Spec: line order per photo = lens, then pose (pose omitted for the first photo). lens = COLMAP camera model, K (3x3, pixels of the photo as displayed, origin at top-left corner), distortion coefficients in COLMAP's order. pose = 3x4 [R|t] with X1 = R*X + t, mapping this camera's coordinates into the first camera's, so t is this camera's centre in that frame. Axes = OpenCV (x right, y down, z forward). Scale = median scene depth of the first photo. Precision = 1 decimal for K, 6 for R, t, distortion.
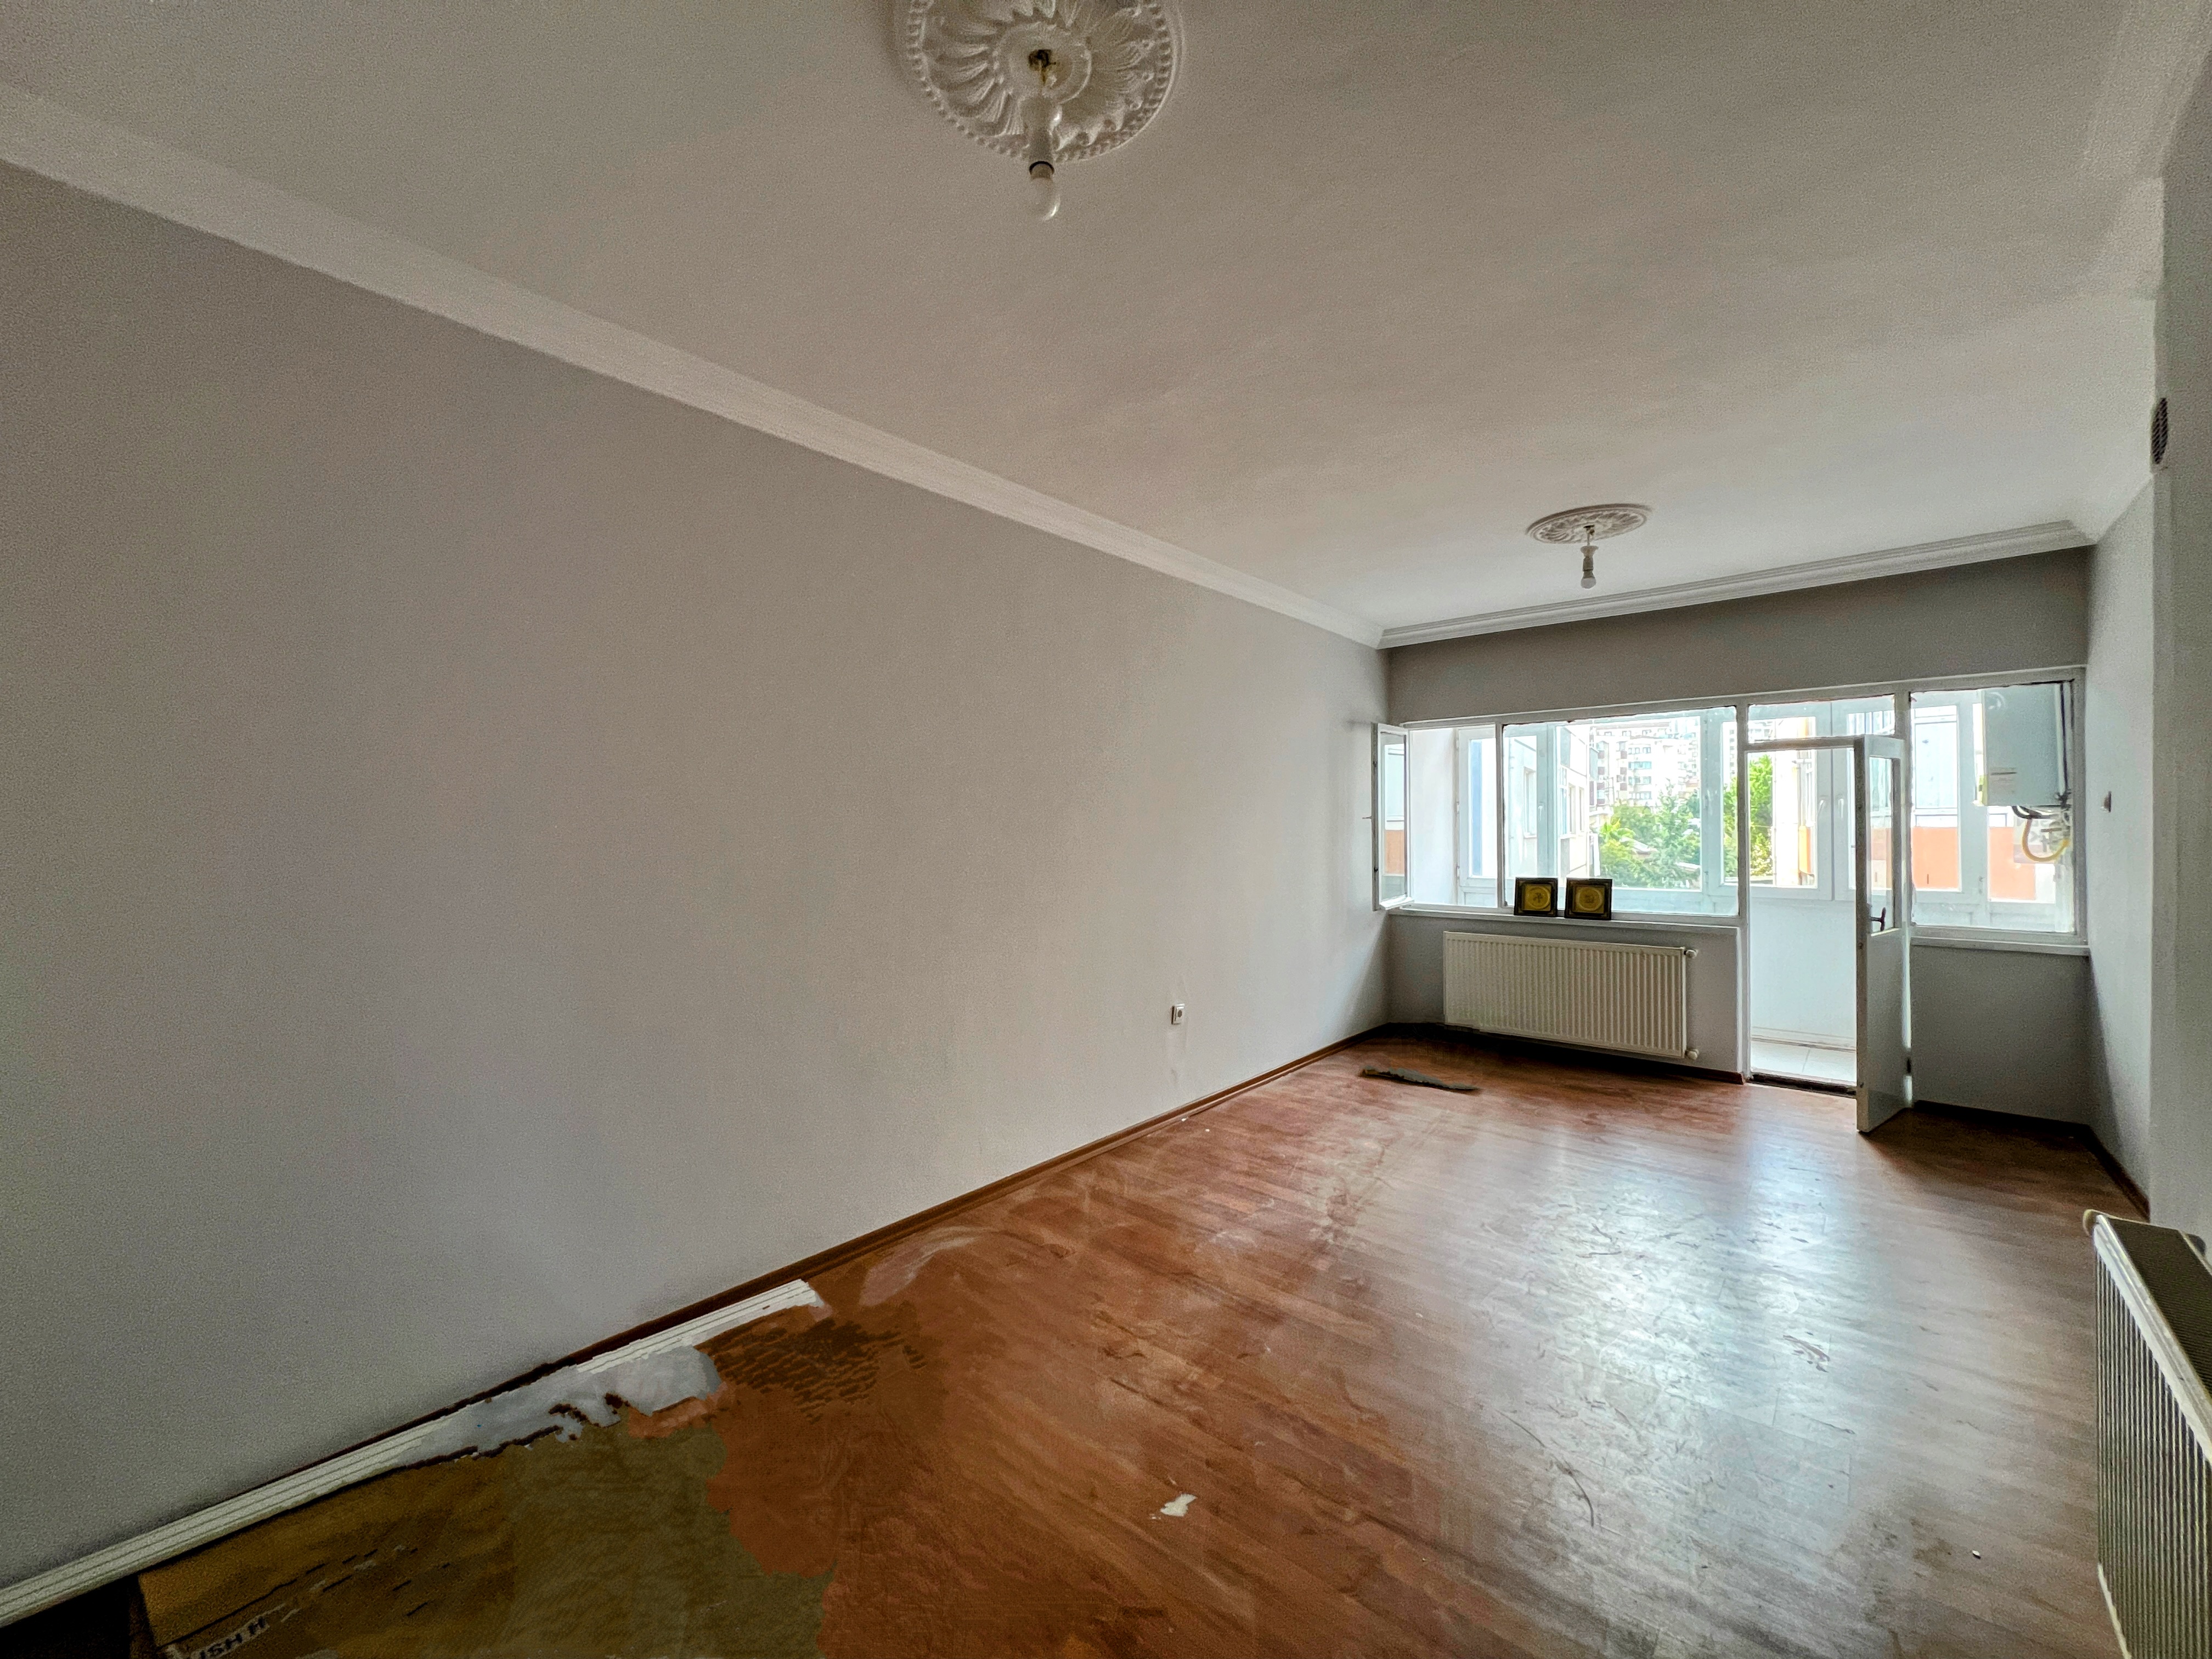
lens RADIAL K [[884.1, 0, 1101.7], [0, 884.1, 826.2], [0, 0, 1]] dist [-0.001355, 0.000170]
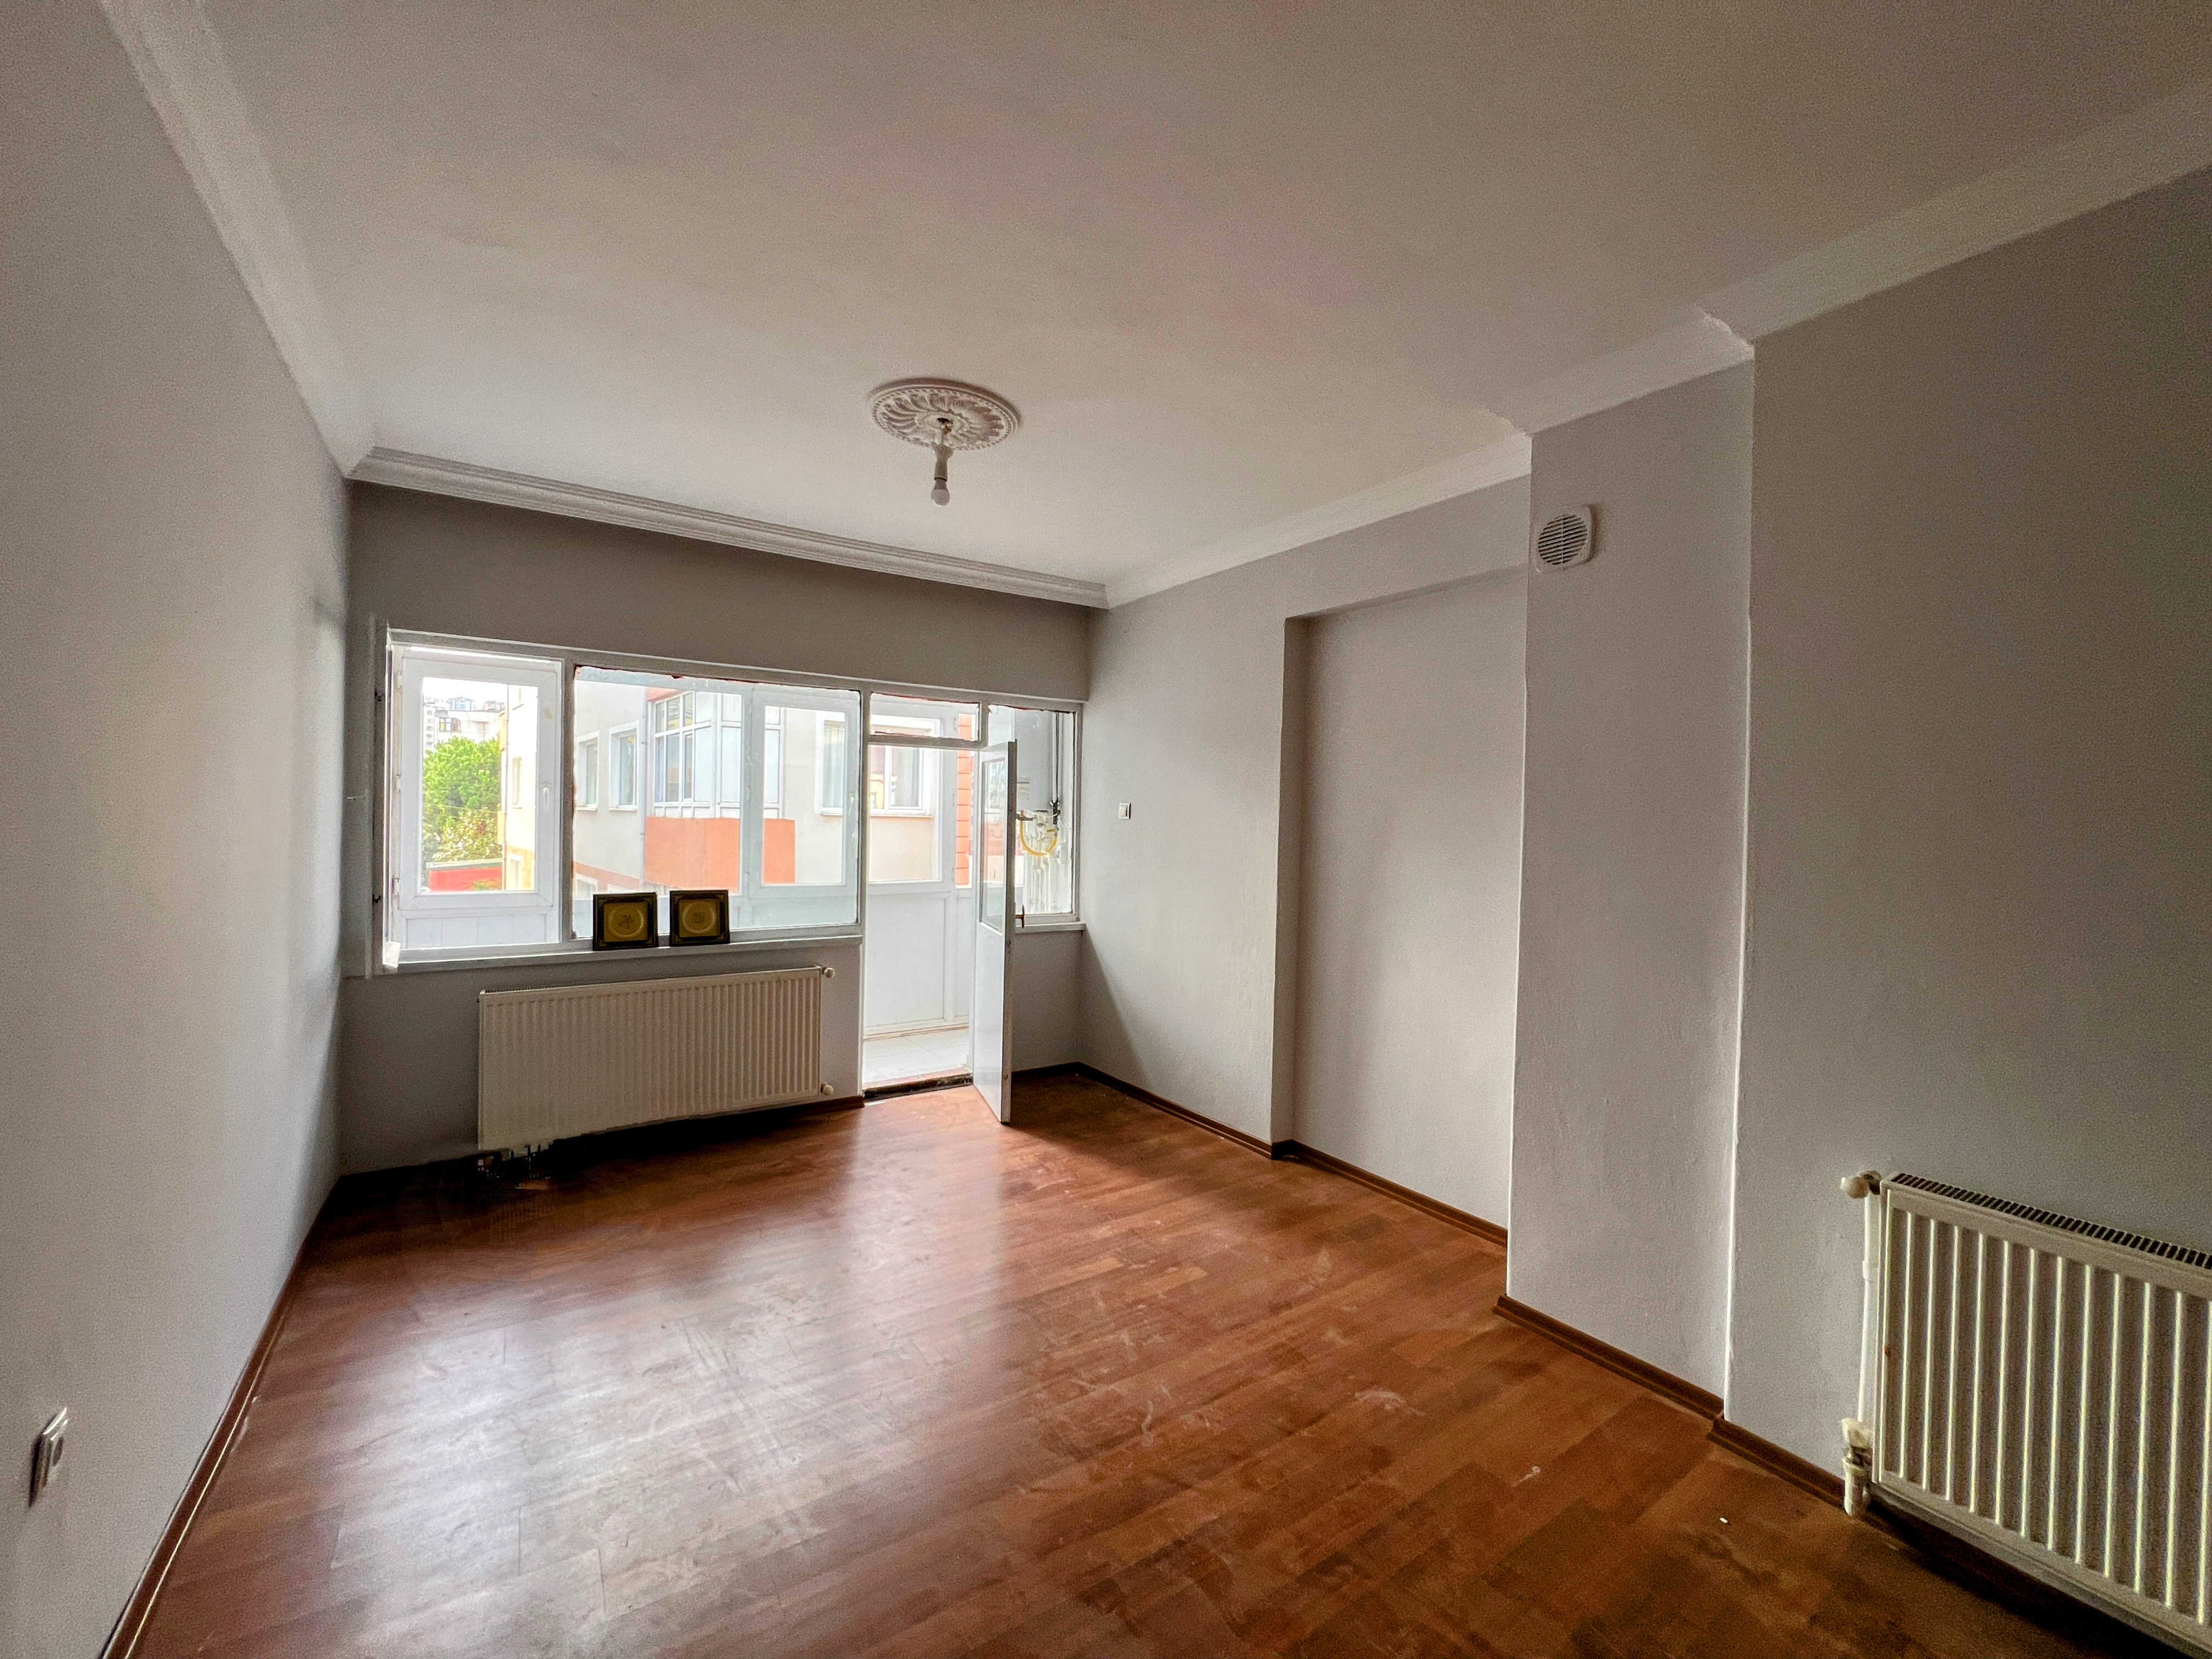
lens RADIAL K [[886.8, 0, 1102.6], [0, 886.8, 826.8], [0, 0, 1]] dist [-0.001358, -0.000056]
pose [[0.264077, 0.003049, 0.964497, -0.092859], [-0.023243, 0.999725, 0.003204, -0.005860], [-0.964221, -0.023264, 0.264075, 0.513898]]
